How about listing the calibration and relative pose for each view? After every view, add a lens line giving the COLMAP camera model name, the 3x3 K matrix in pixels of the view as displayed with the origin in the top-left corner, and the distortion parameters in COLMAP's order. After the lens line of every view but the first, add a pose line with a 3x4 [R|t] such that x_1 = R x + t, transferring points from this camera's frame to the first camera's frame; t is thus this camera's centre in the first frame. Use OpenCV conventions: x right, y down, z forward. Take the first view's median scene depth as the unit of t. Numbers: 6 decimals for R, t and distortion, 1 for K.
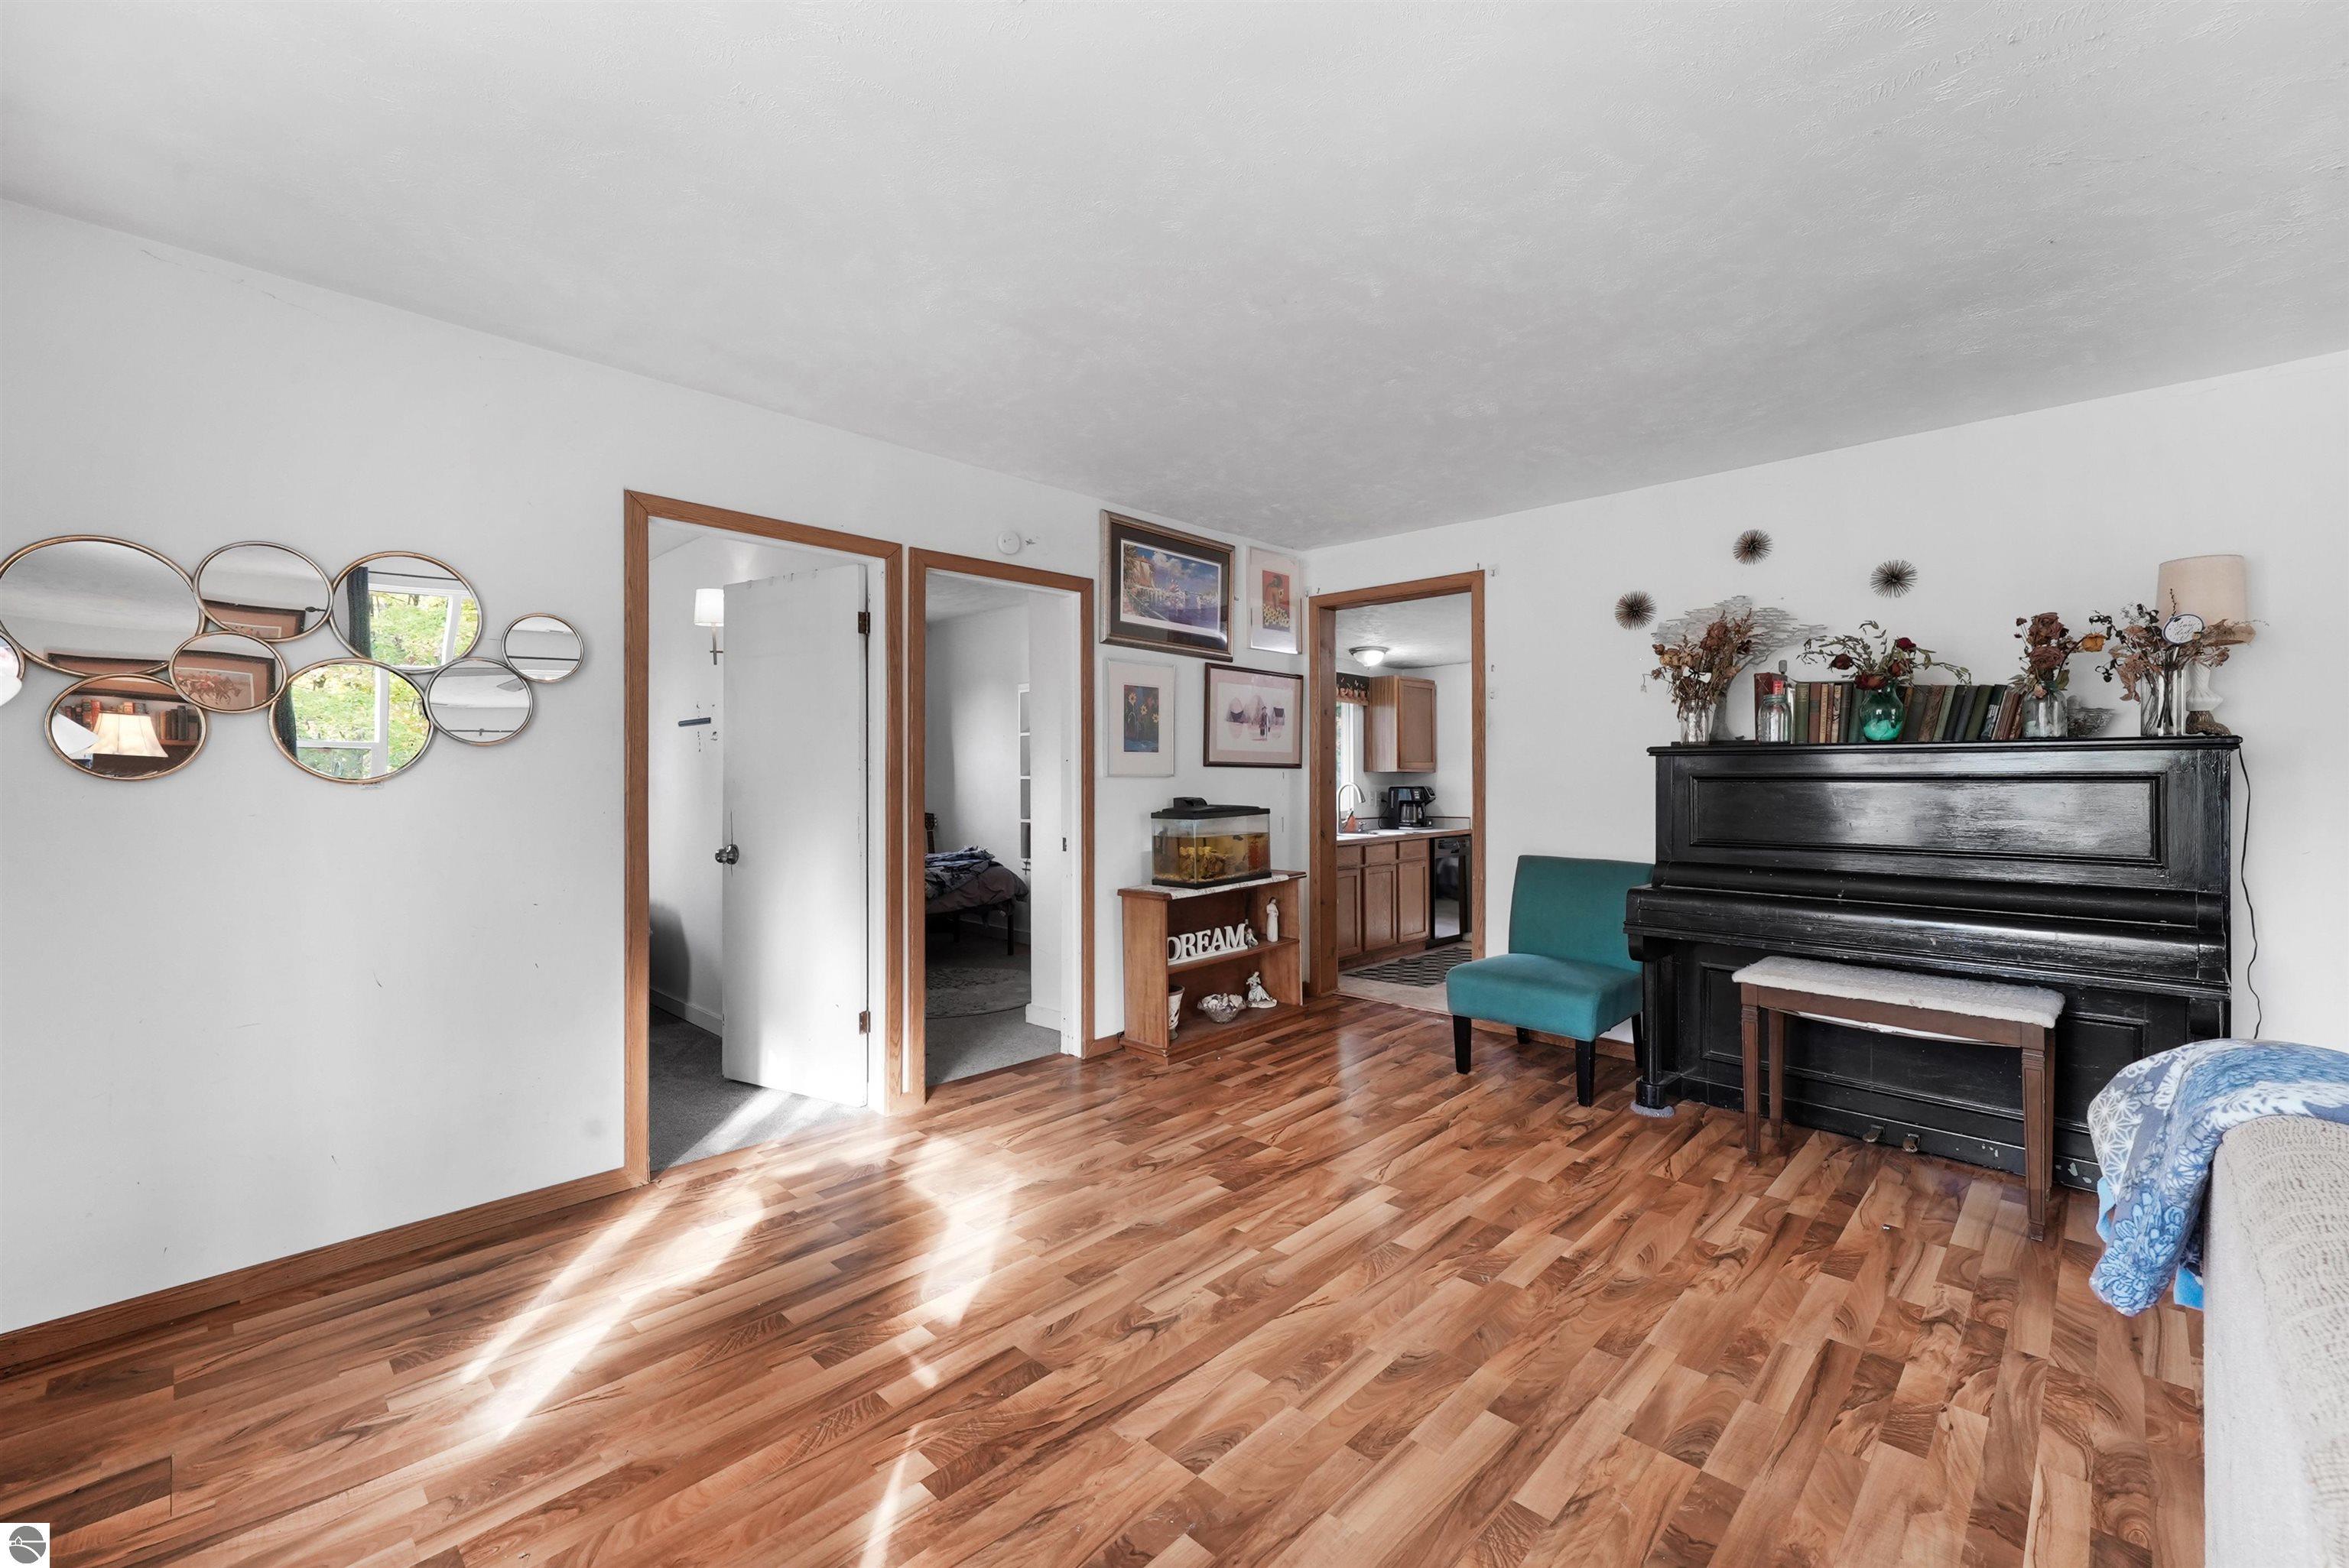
lens RADIAL K [[959.8, 0, 1186.6], [0, 959.8, 770.1], [0, 0, 1]] dist [0.002631, 0.000382]
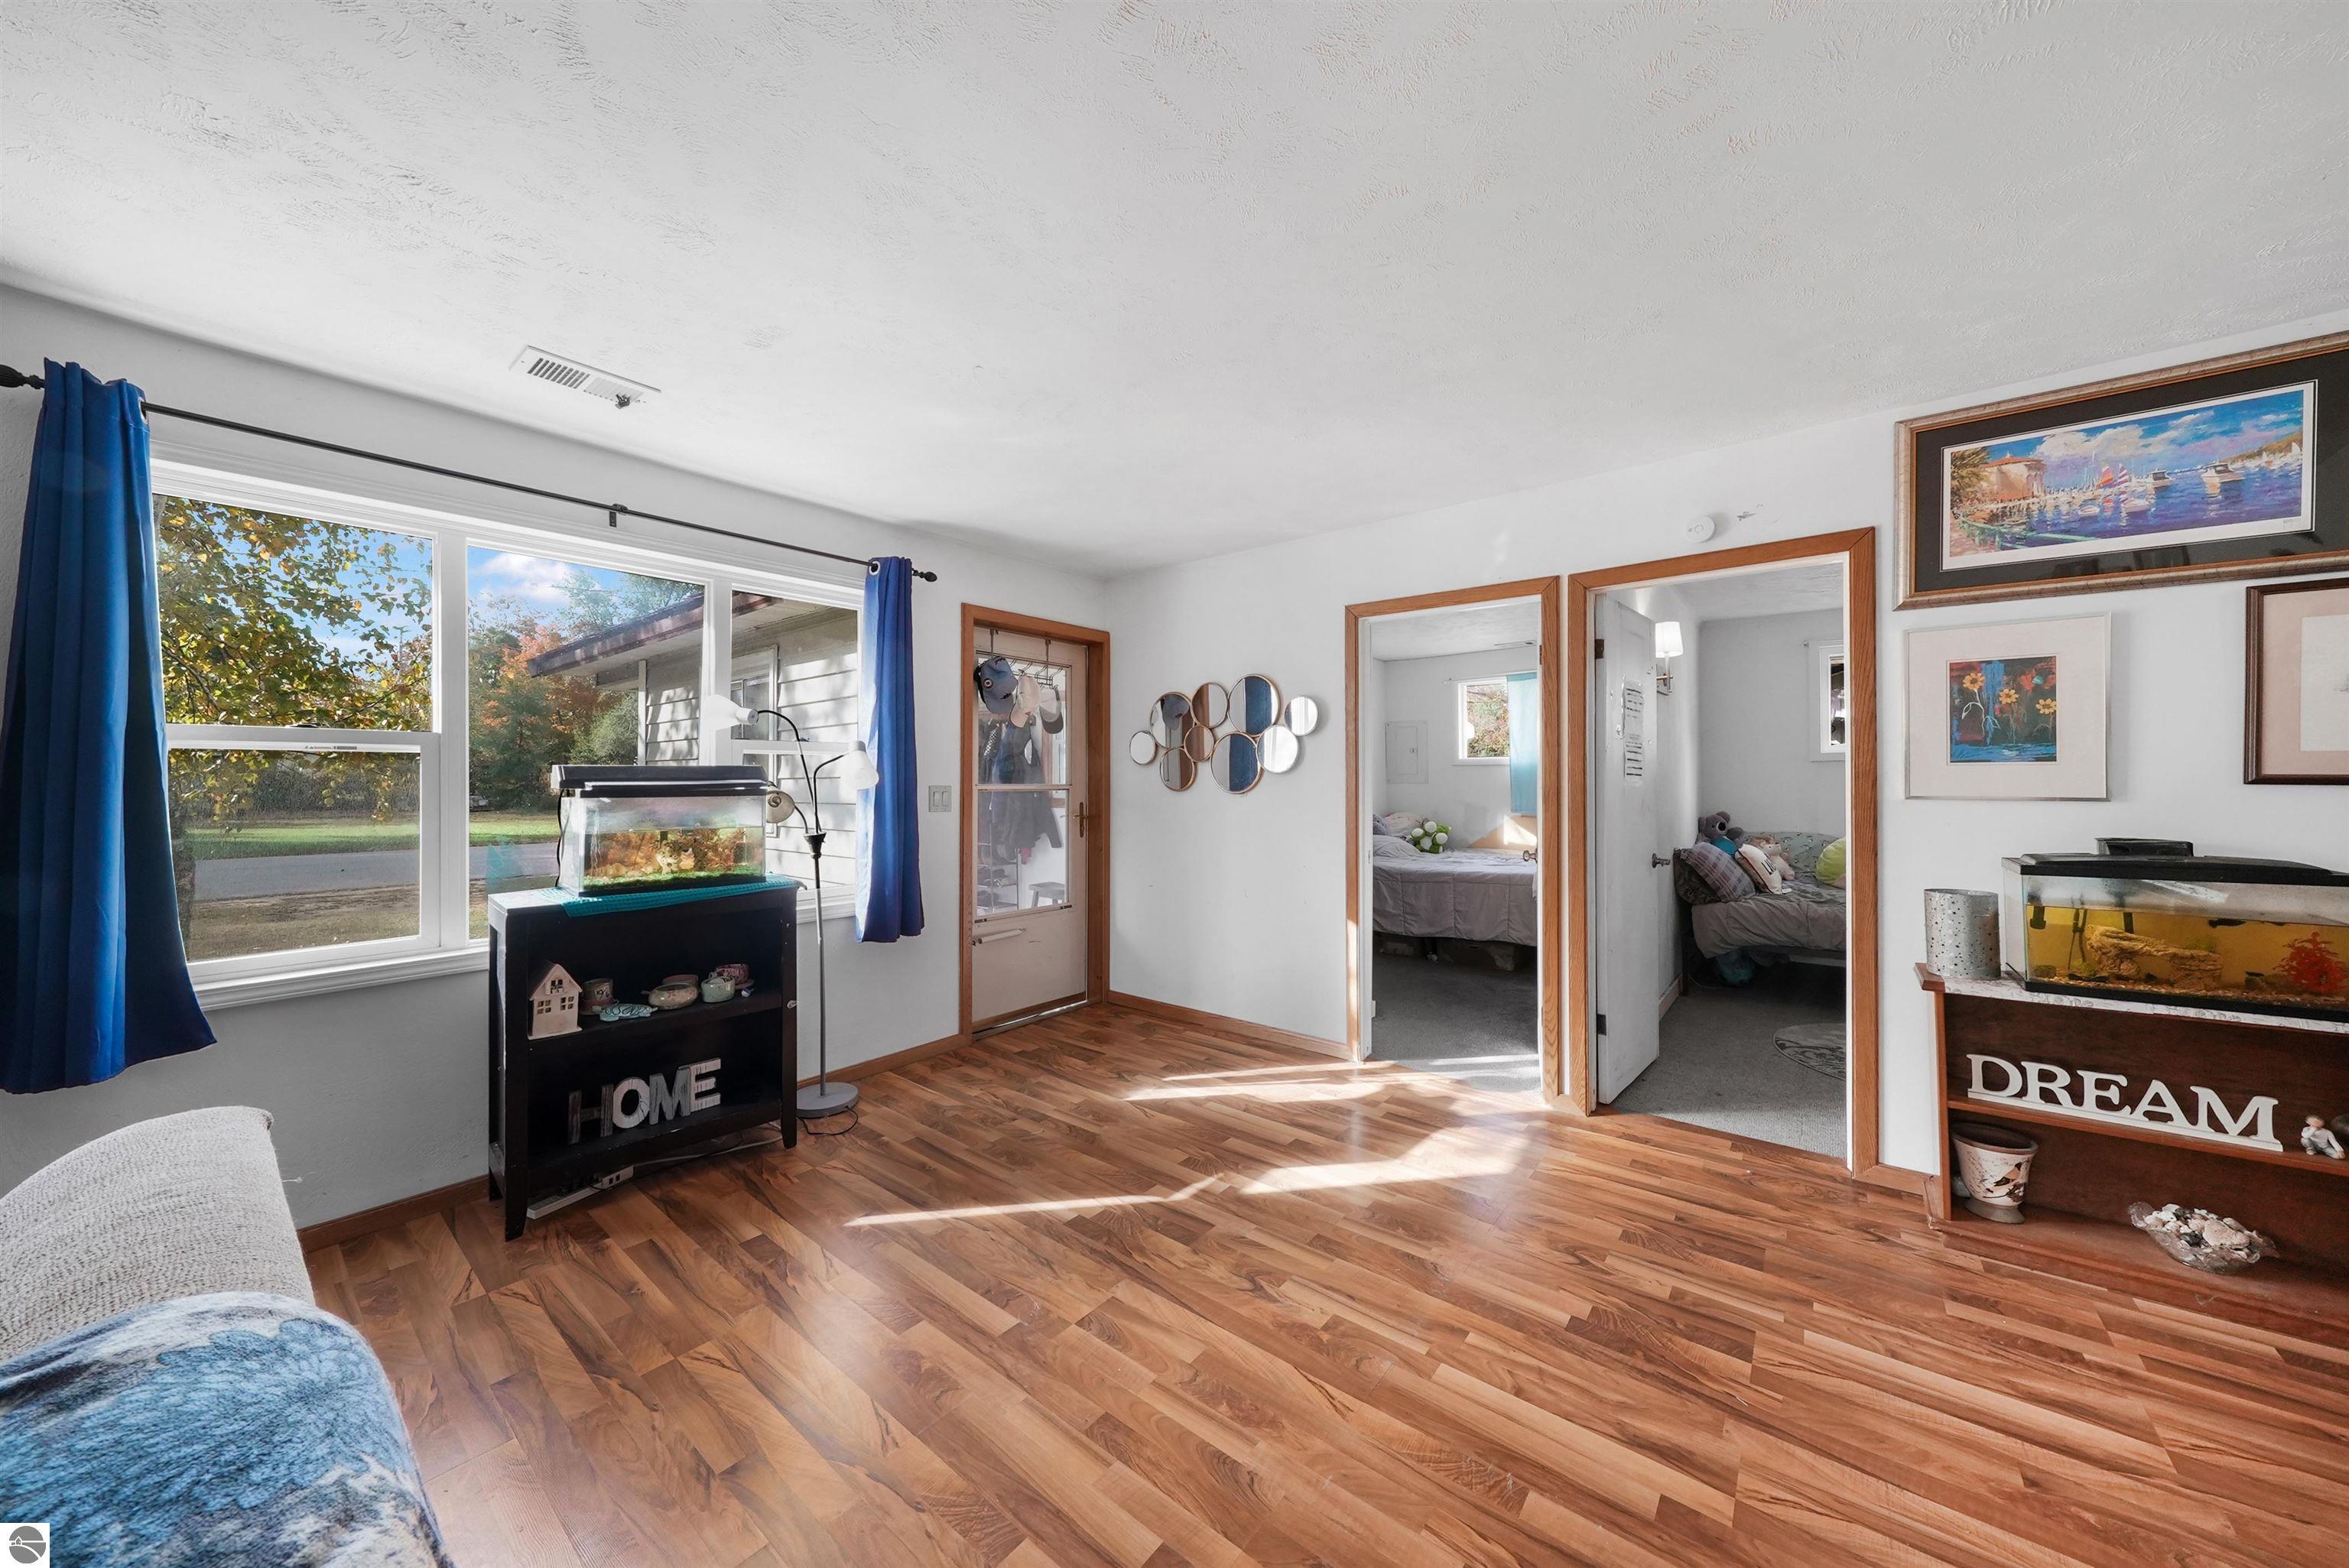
lens RADIAL K [[805.1, 0, 1179.8], [0, 805.1, 774.1], [0, 0, 1]] dist [-0.000428, -0.000015]
pose [[0.088668, -0.001181, -0.996061, 0.576229], [0.004731, 0.999989, -0.000764, -0.017213], [0.996050, -0.004644, 0.088672, 0.527721]]
